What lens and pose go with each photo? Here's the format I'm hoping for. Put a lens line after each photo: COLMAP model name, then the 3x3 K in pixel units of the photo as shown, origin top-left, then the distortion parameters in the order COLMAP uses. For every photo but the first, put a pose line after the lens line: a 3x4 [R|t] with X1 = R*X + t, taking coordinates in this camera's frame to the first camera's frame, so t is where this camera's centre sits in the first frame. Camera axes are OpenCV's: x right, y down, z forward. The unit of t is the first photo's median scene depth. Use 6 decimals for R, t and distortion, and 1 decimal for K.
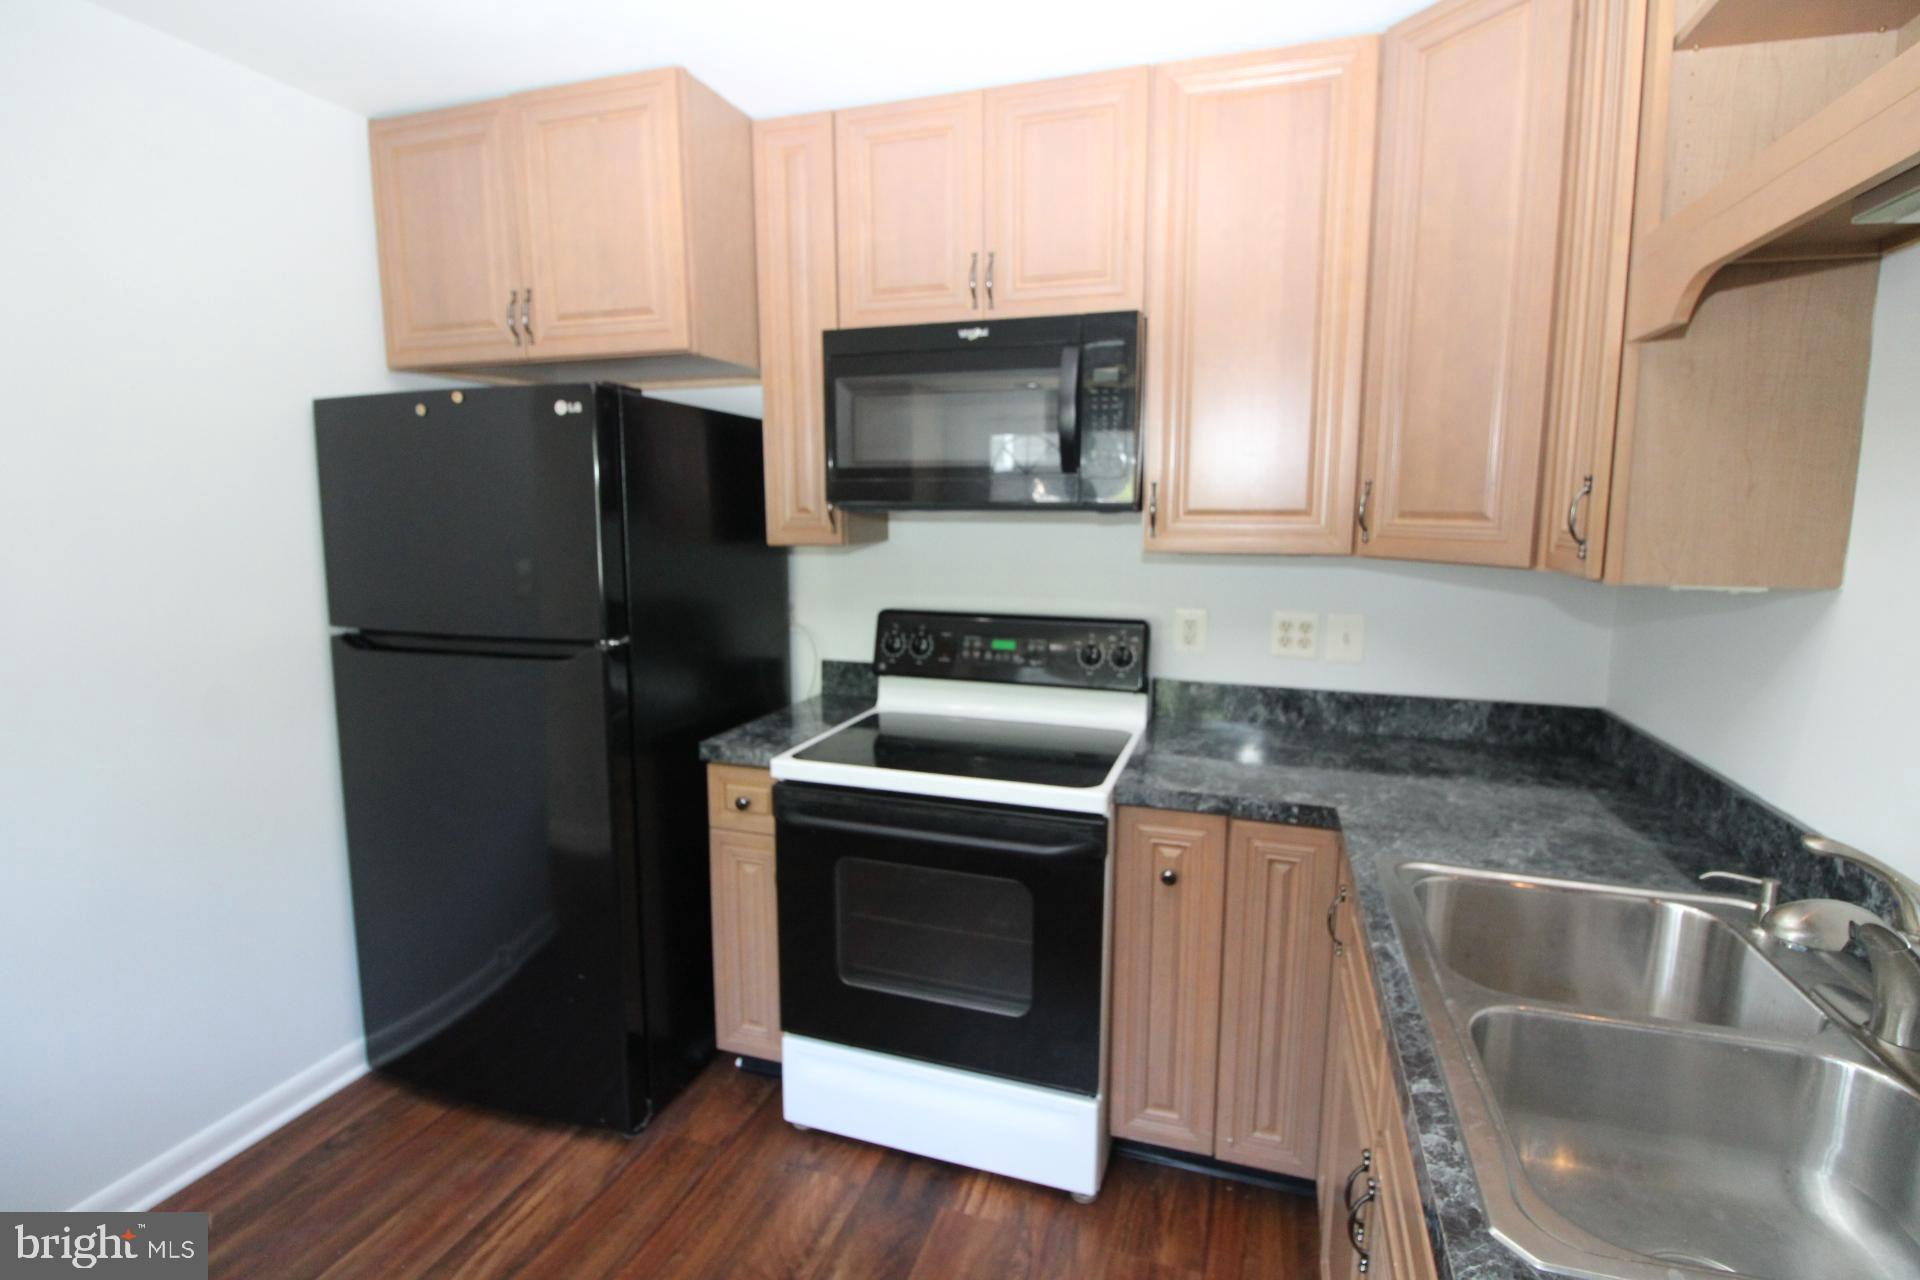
lens RADIAL K [[896.7, 0, 968.9], [0, 896.7, 629.1], [0, 0, 1]] dist [-0.004223, -0.000798]
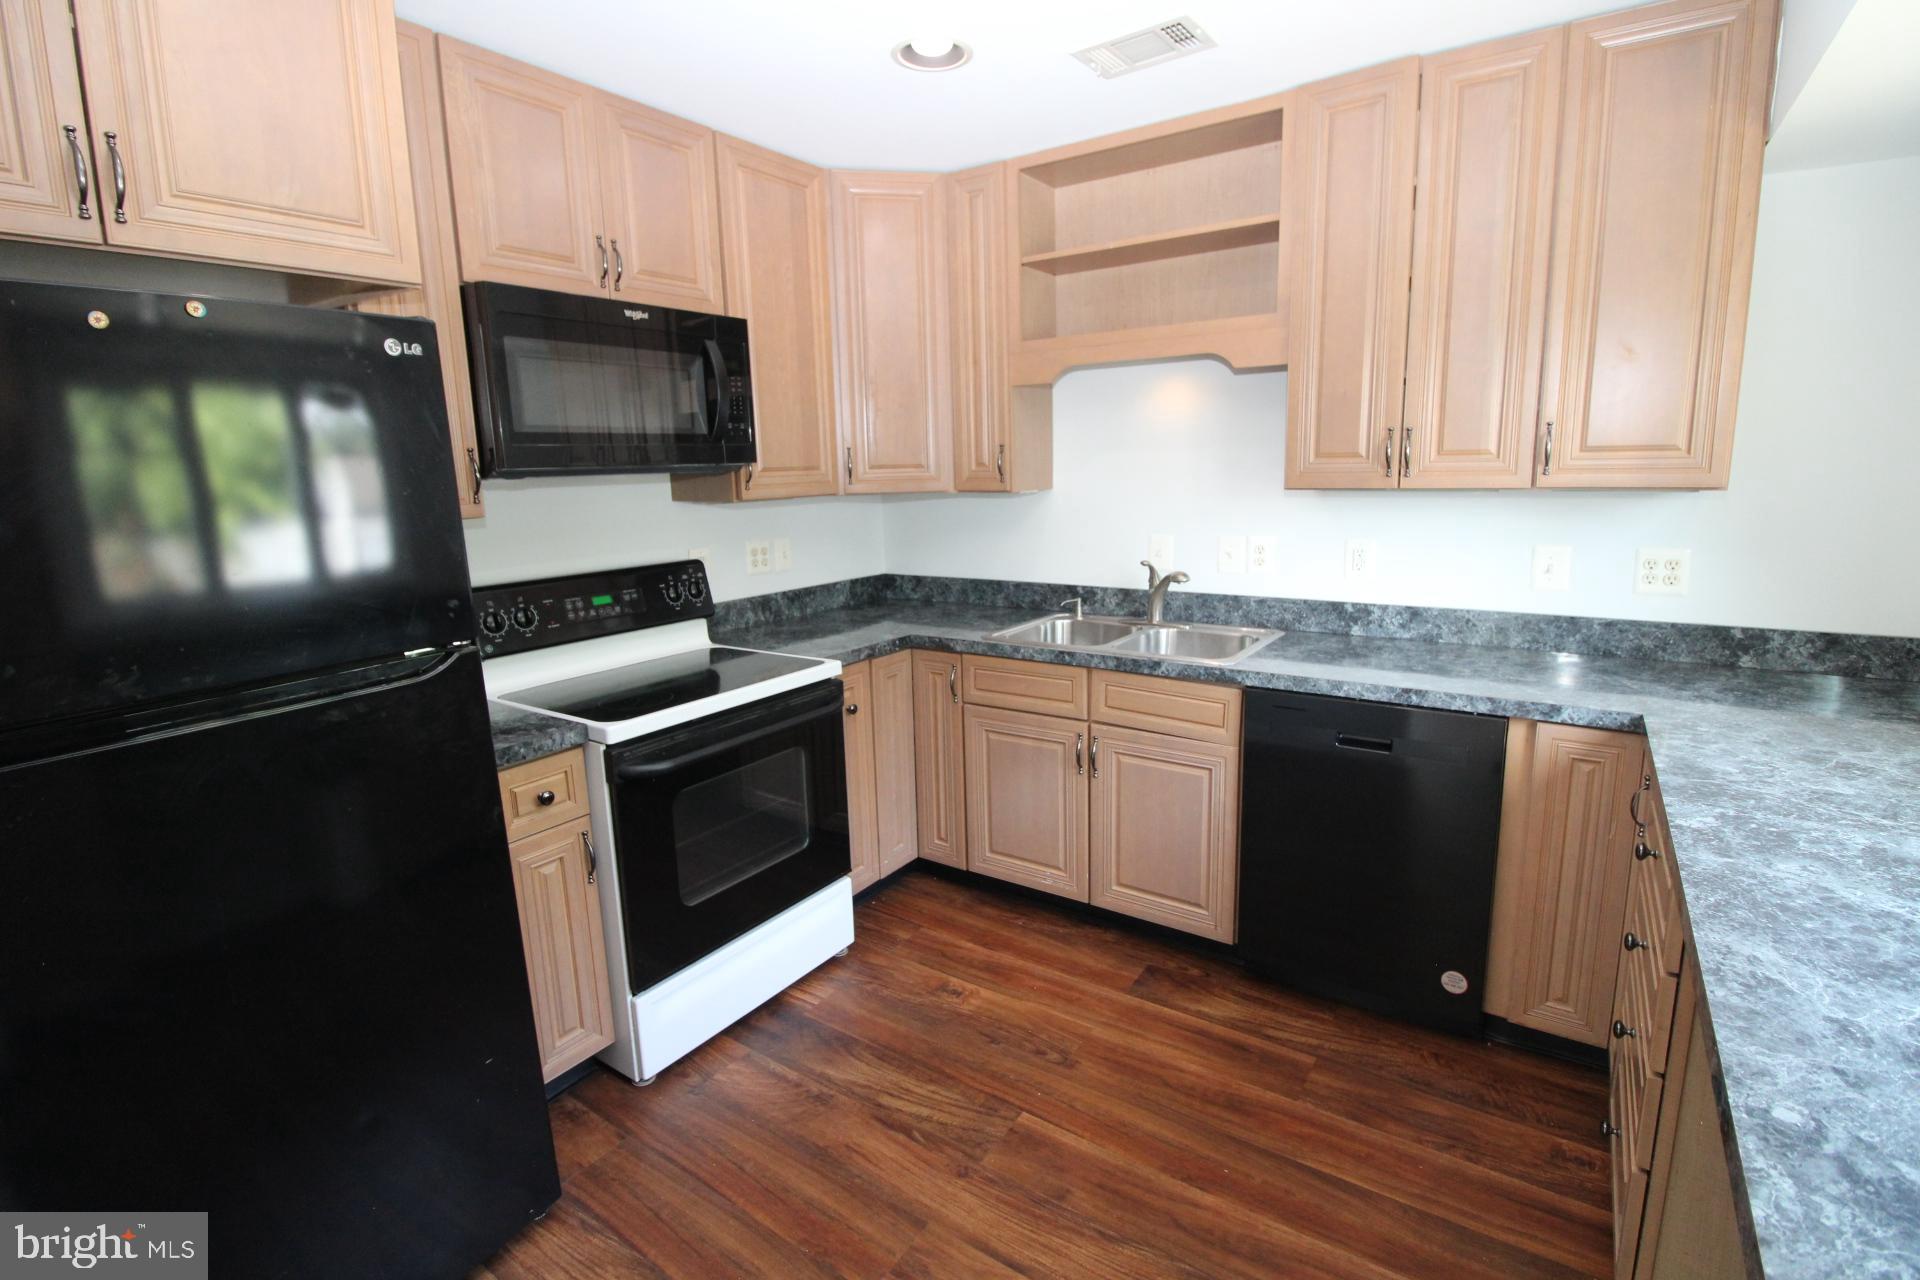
lens RADIAL K [[896.7, 0, 964.4], [0, 896.7, 630.0], [0, 0, 1]] dist [-0.004223, -0.000798]
pose [[0.284894, -0.187377, 0.940066, -0.980931], [0.162872, 0.975910, 0.145162, -0.037801], [-0.944621, 0.111754, 0.308550, 0.296608]]
